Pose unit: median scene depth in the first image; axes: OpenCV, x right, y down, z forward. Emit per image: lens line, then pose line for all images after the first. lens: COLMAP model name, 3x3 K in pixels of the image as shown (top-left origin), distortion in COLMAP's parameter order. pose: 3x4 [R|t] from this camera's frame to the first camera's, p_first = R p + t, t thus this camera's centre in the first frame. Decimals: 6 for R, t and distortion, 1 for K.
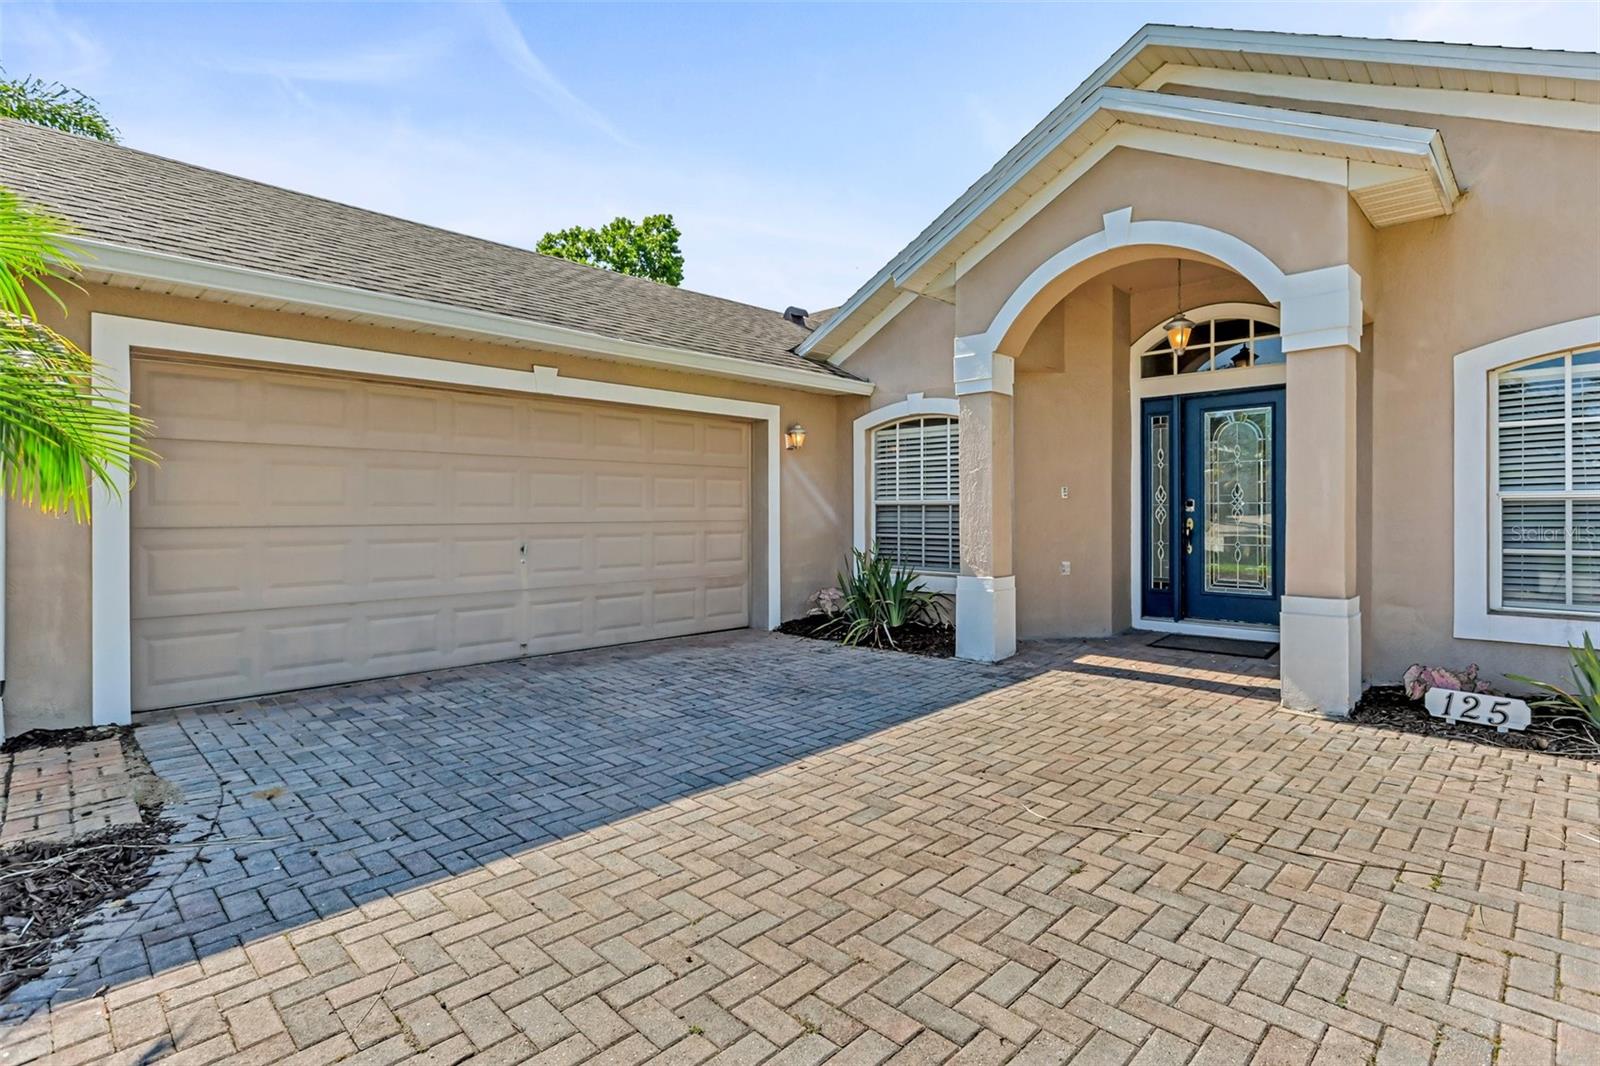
lens RADIAL K [[773.0, 0, 797.9], [0, 773.0, 519.6], [0, 0, 1]] dist [-0.013115, 0.002106]
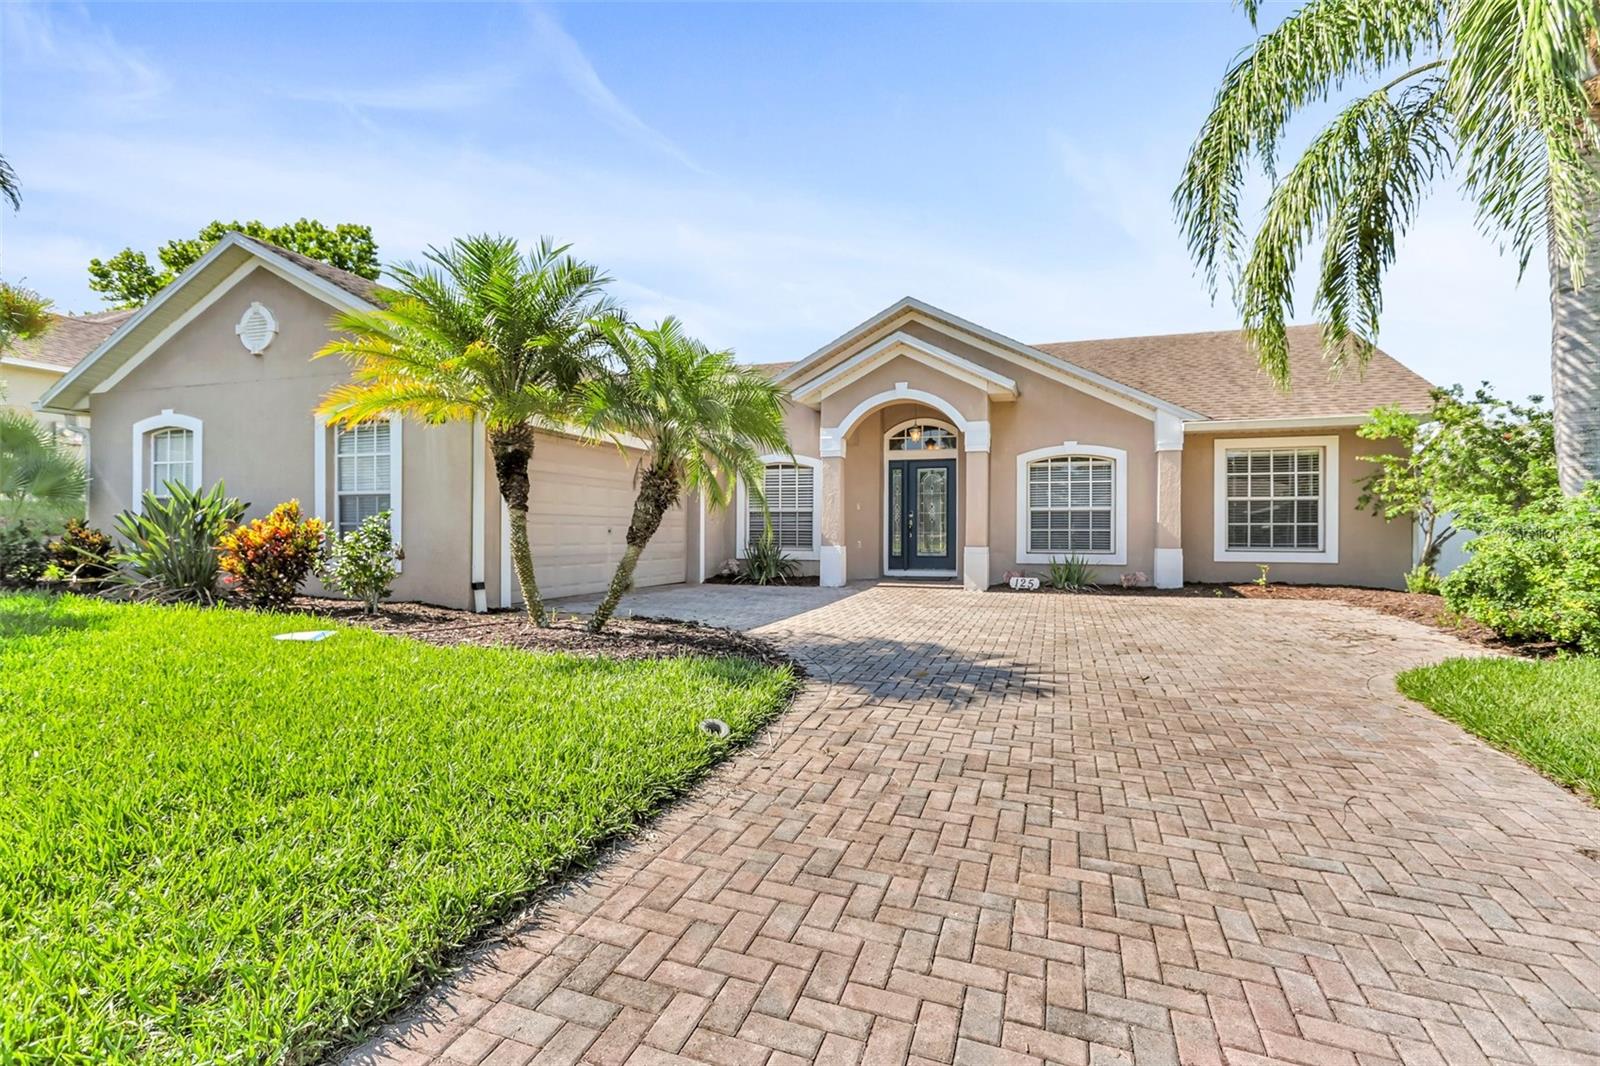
lens RADIAL K [[731.1, 0, 781.4], [0, 731.1, 537.1], [0, 0, 1]] dist [-0.017073, 0.000524]
pose [[0.911391, 0.002687, 0.411534, -0.661252], [-0.002013, 0.999996, -0.002071, 0.052920], [-0.411538, 0.001059, 0.911392, -0.689530]]
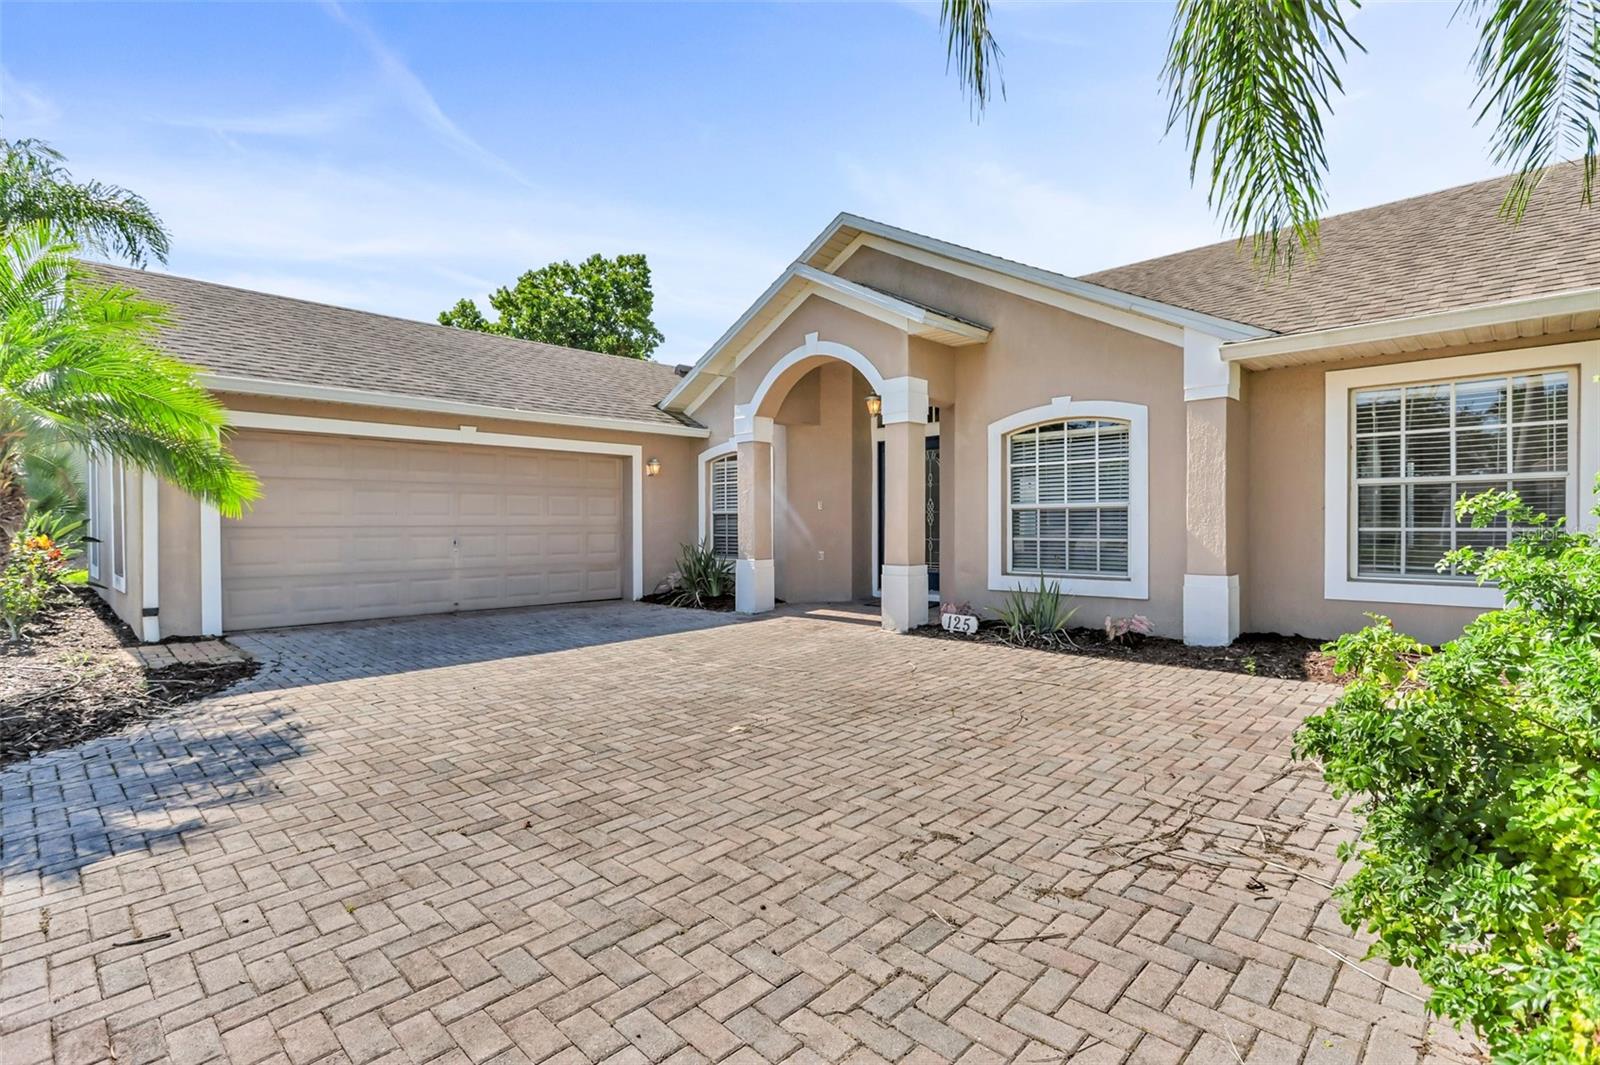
lens RADIAL K [[731.1, 0, 781.4], [0, 731.1, 536.6], [0, 0, 1]] dist [-0.017073, 0.000524]
pose [[0.999941, -0.002640, 0.010558, 0.275885], [0.002555, 0.999964, 0.008072, 0.015427], [-0.010579, -0.008044, 0.999912, -0.461437]]
